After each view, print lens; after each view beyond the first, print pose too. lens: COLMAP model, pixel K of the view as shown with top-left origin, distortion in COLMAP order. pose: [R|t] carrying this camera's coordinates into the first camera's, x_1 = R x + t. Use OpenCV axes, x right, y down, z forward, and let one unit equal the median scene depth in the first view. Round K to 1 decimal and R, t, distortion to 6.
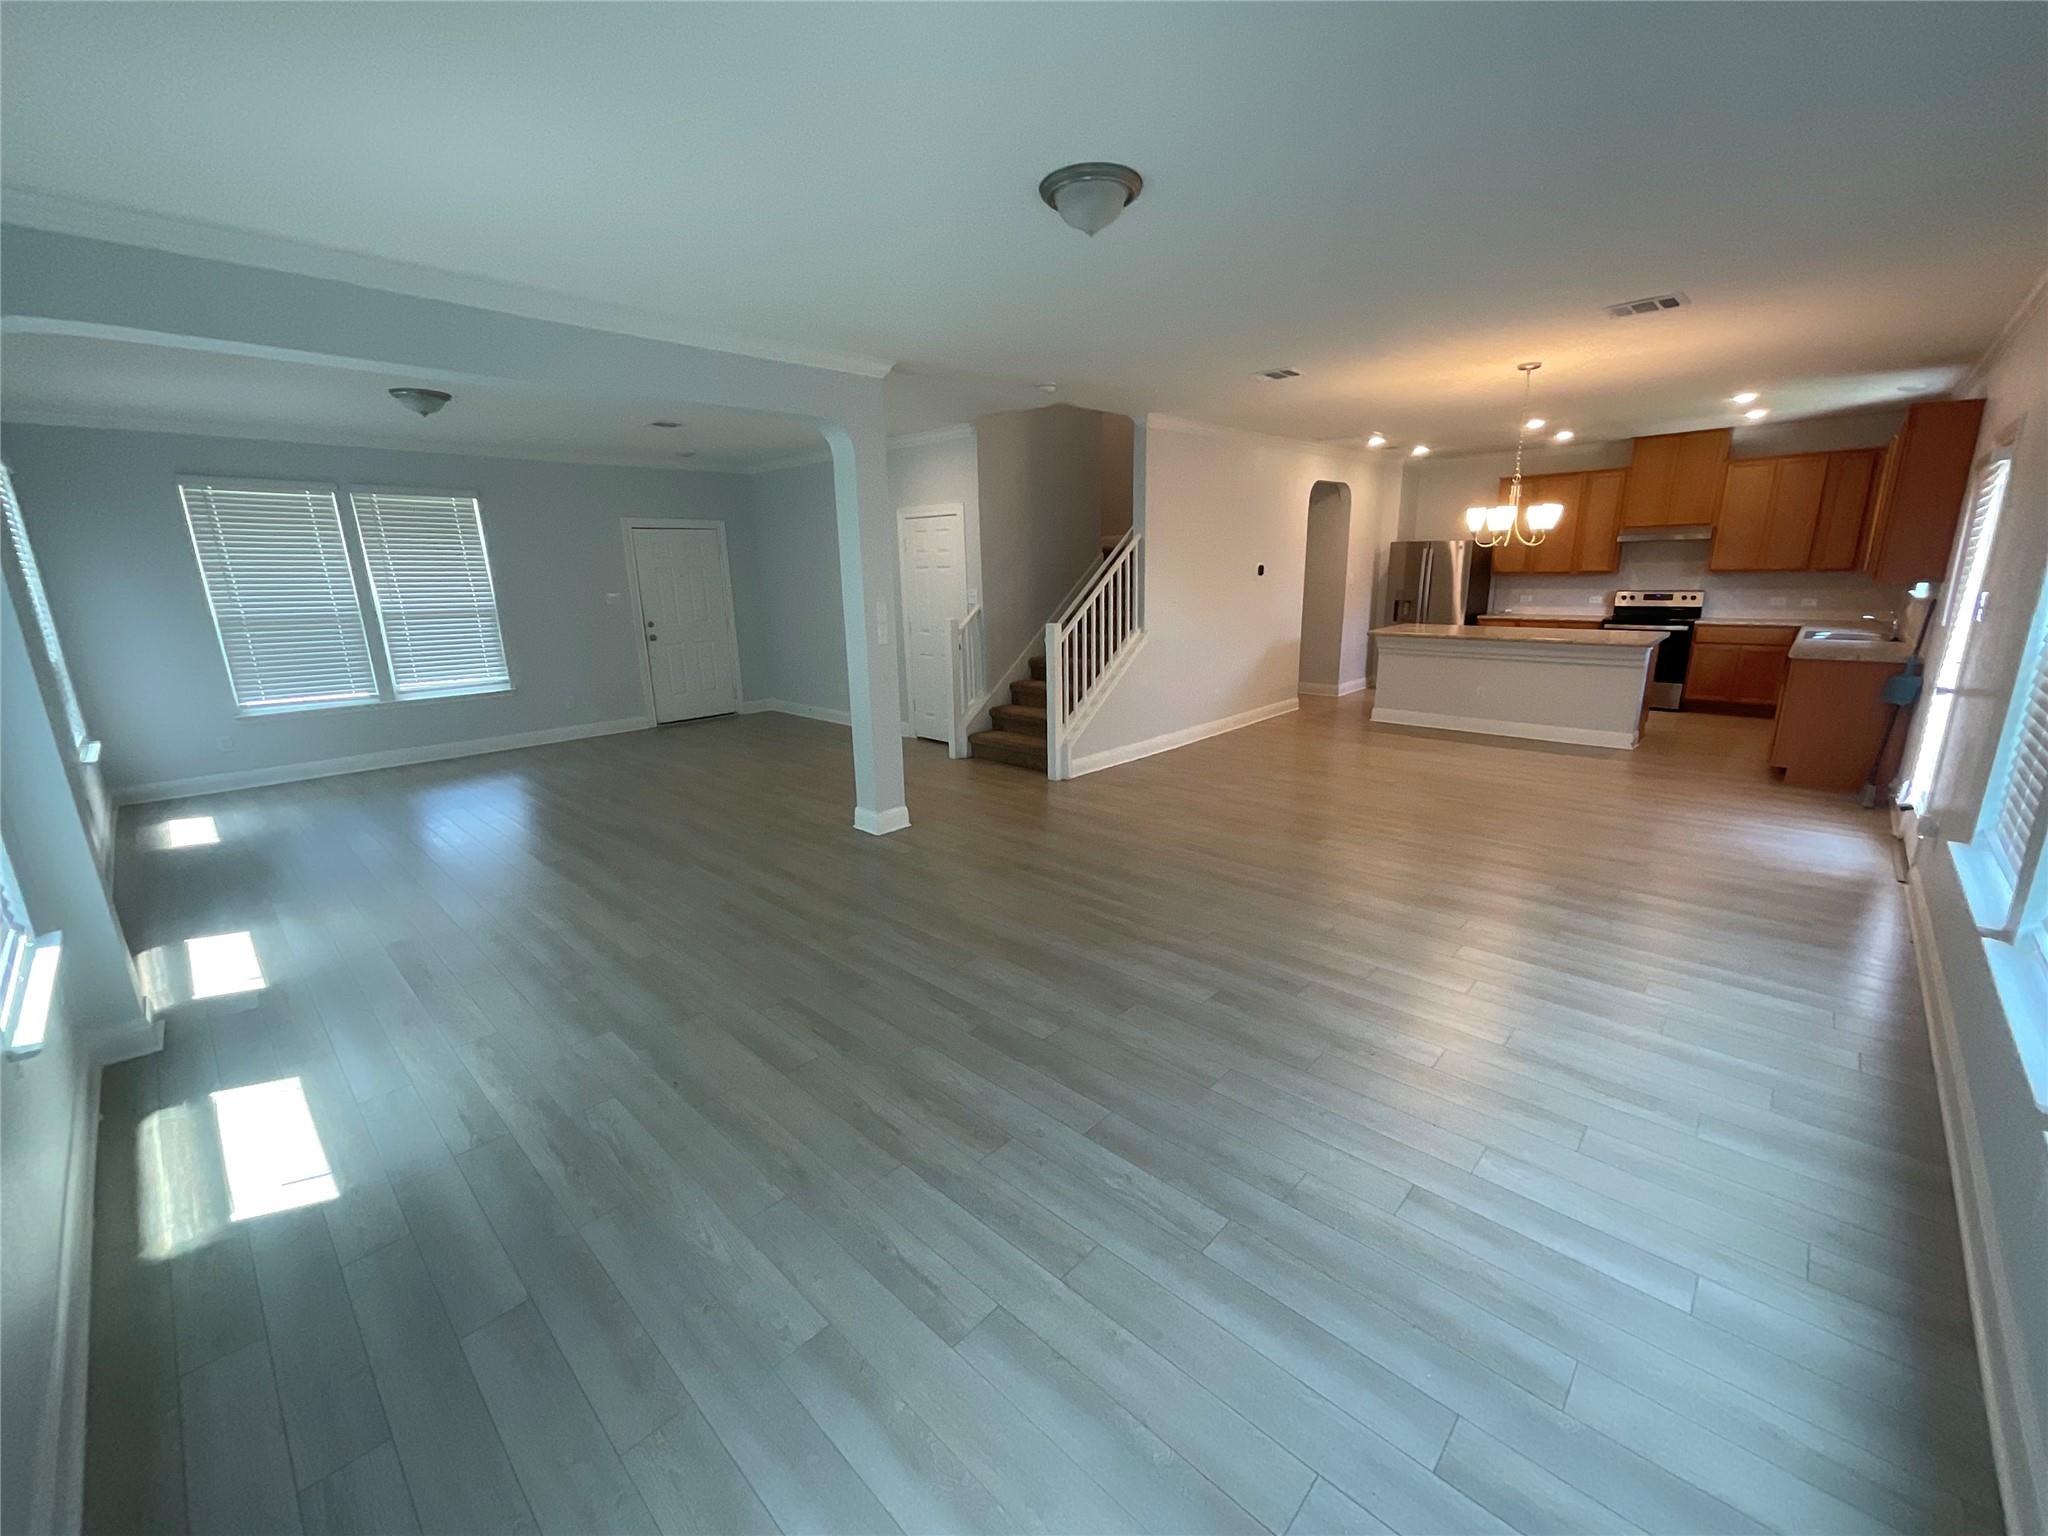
lens RADIAL K [[830.8, 0, 1026.5], [0, 830.8, 770.5], [0, 0, 1]] dist [-0.011353, 0.009964]
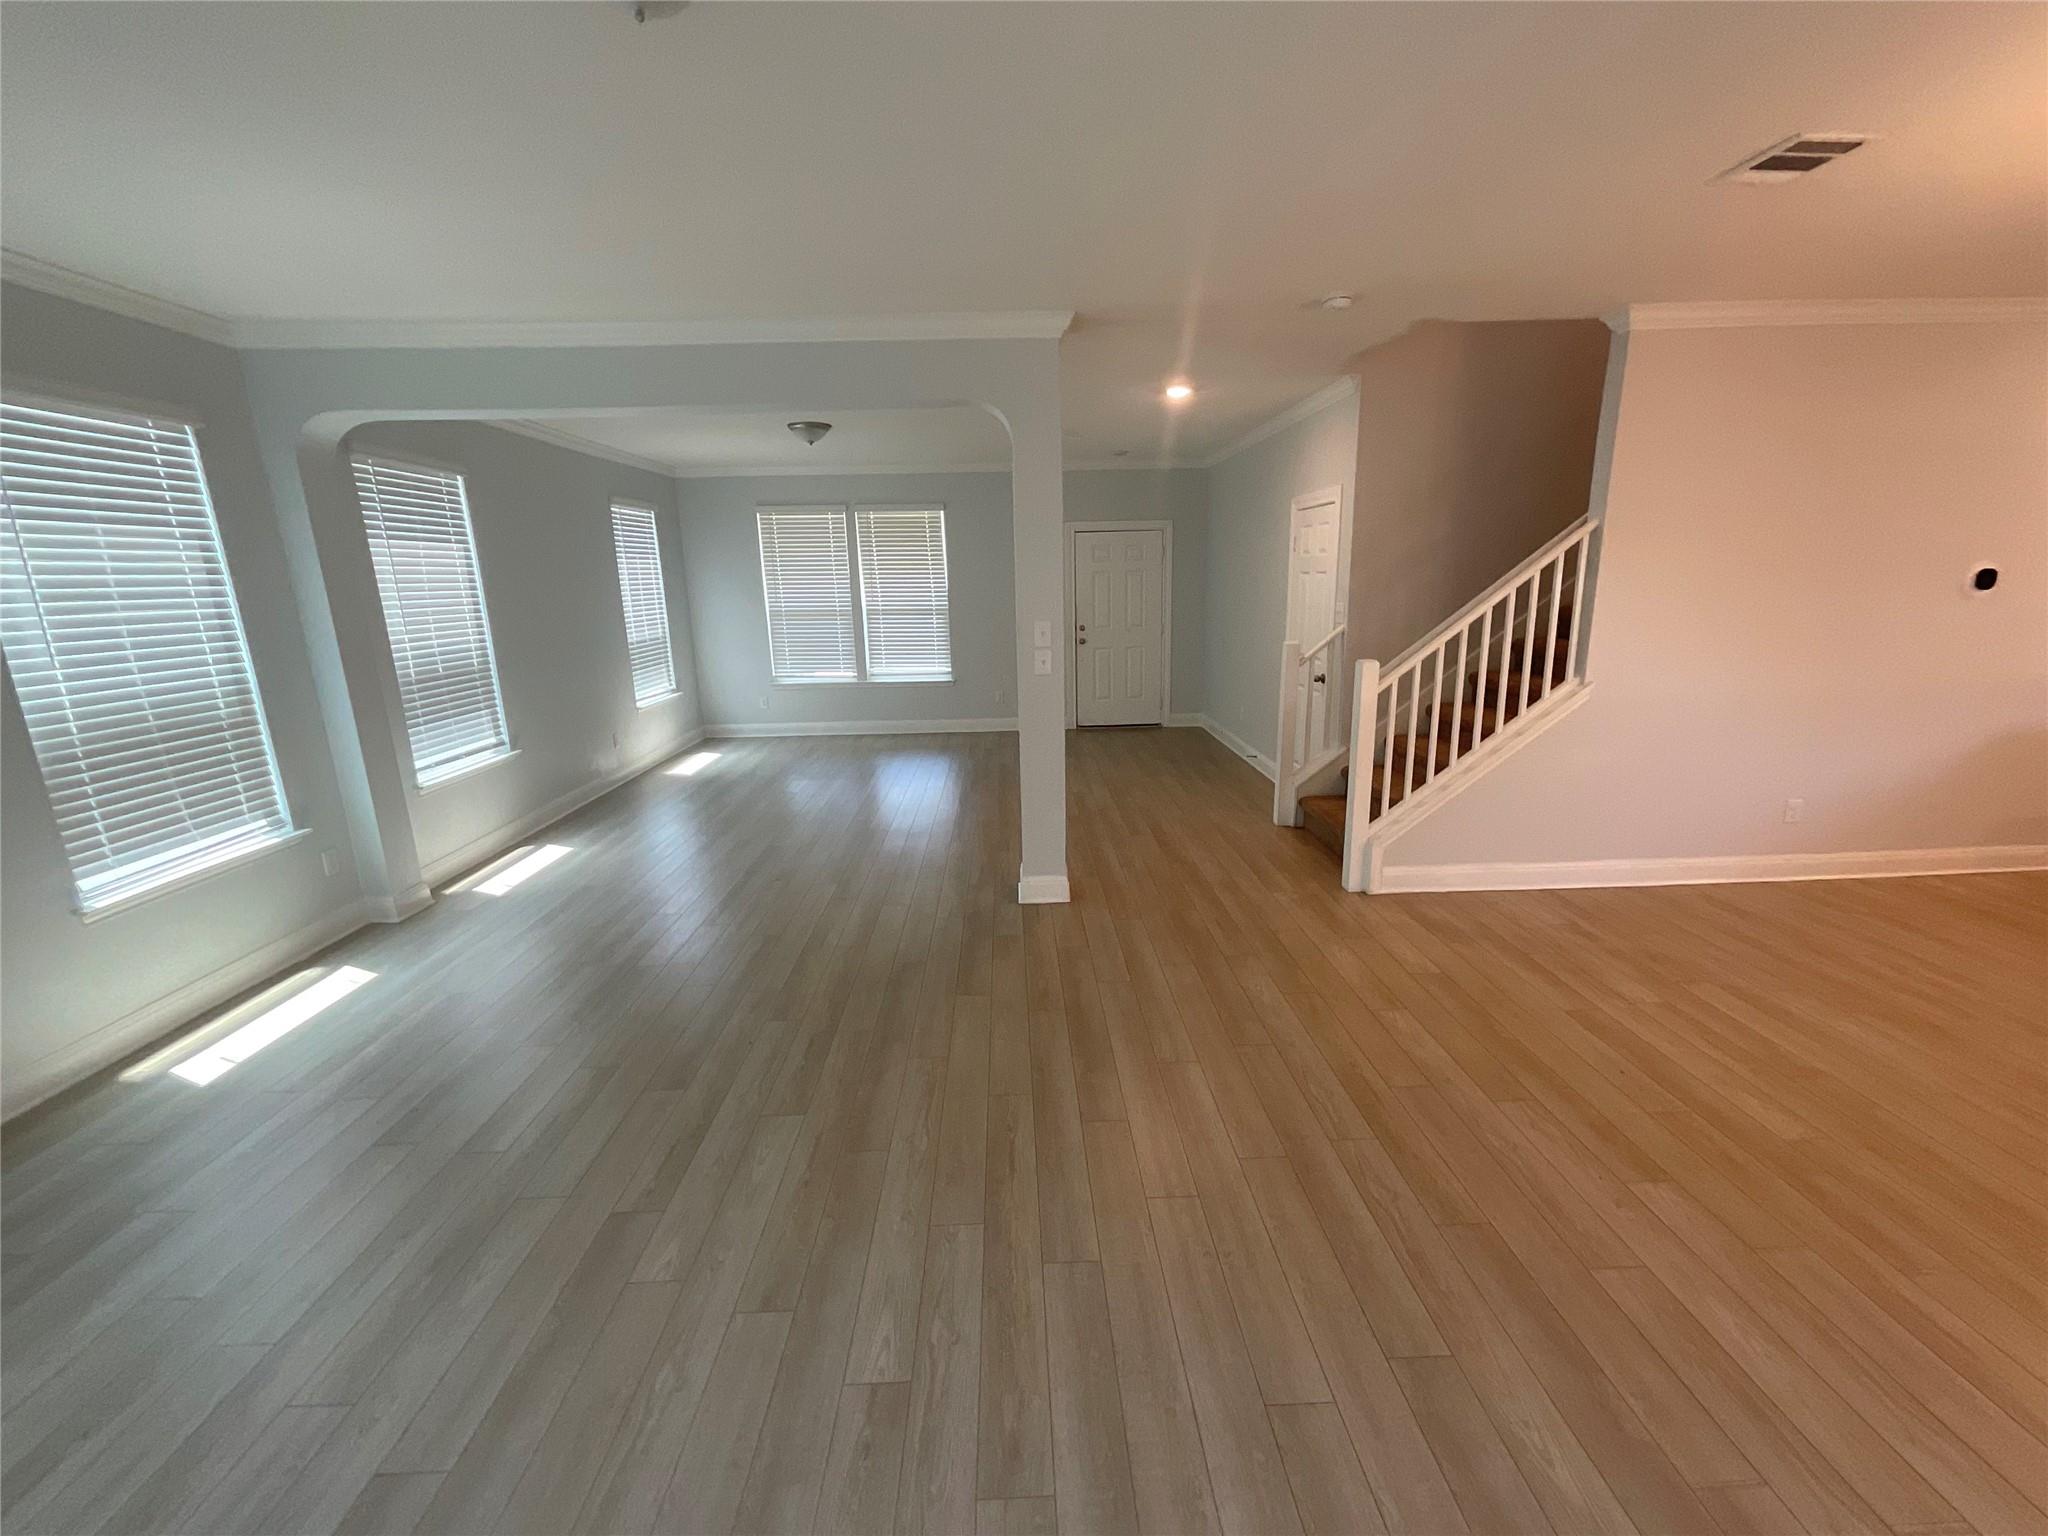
lens RADIAL K [[830.8, 0, 1026.5], [0, 830.8, 770.5], [0, 0, 1]] dist [-0.011353, 0.009964]
pose [[0.710558, 0.165312, -0.683944, 0.281400], [-0.162682, 0.984271, 0.068890, -0.083918], [0.684574, 0.062315, 0.726275, 0.305498]]
